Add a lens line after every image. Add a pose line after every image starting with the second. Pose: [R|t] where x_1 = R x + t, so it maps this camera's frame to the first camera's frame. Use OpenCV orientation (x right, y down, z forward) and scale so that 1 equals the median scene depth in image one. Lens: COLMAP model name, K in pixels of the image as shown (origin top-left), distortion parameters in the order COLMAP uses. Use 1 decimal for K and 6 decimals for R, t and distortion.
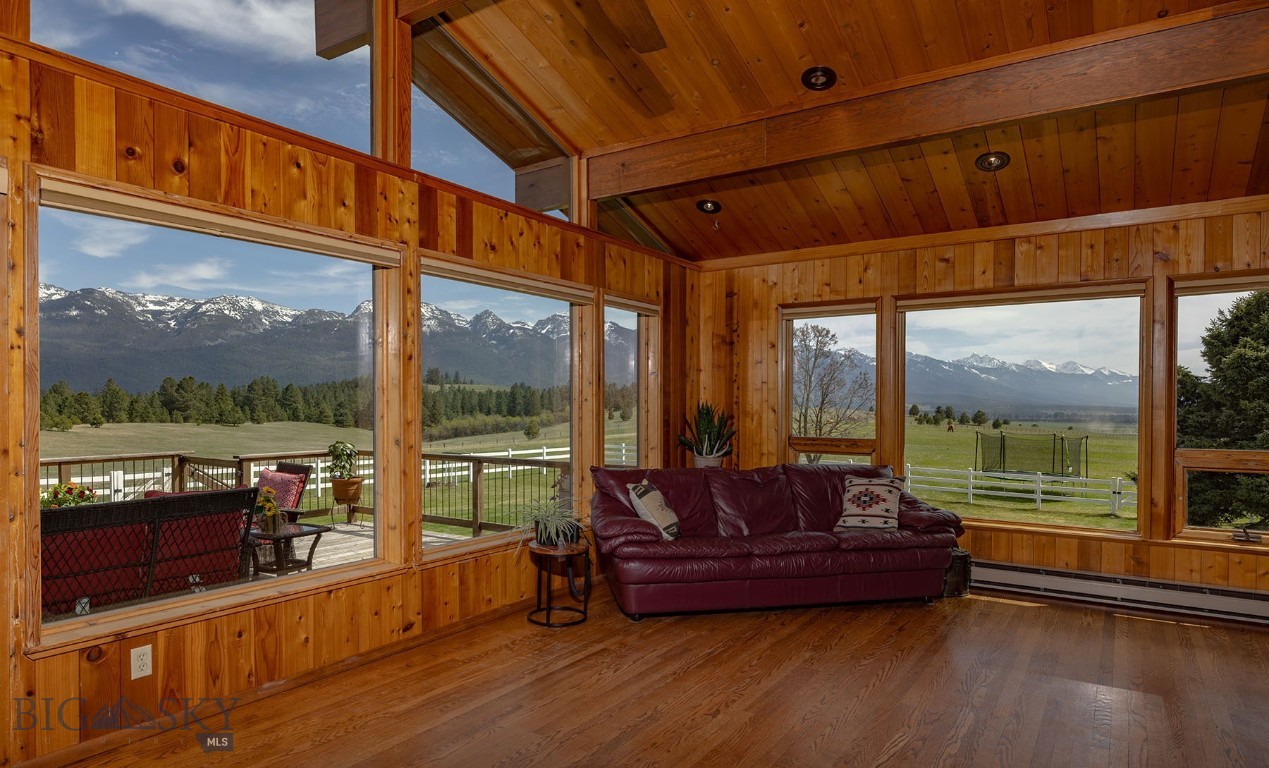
lens RADIAL K [[751.8, 0, 632.1], [0, 751.8, 394.7], [0, 0, 1]] dist [-0.001585, -0.000443]
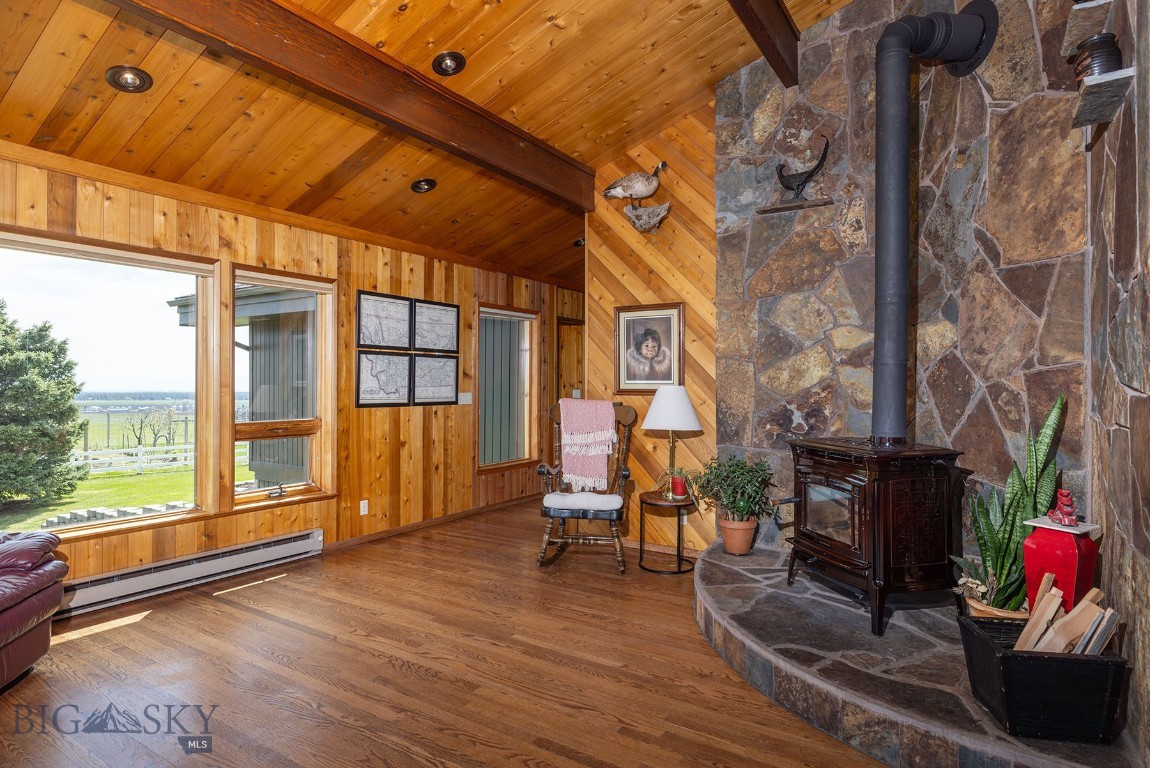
lens RADIAL K [[629.7, 0, 573.0], [0, 629.7, 381.6], [0, 0, 1]] dist [0.001112, 0.000610]
pose [[0.002387, 0.005218, 0.999984, -0.184324], [-0.010376, 0.999933, -0.005193, 0.011411], [-0.999943, -0.010364, 0.002441, 0.511399]]
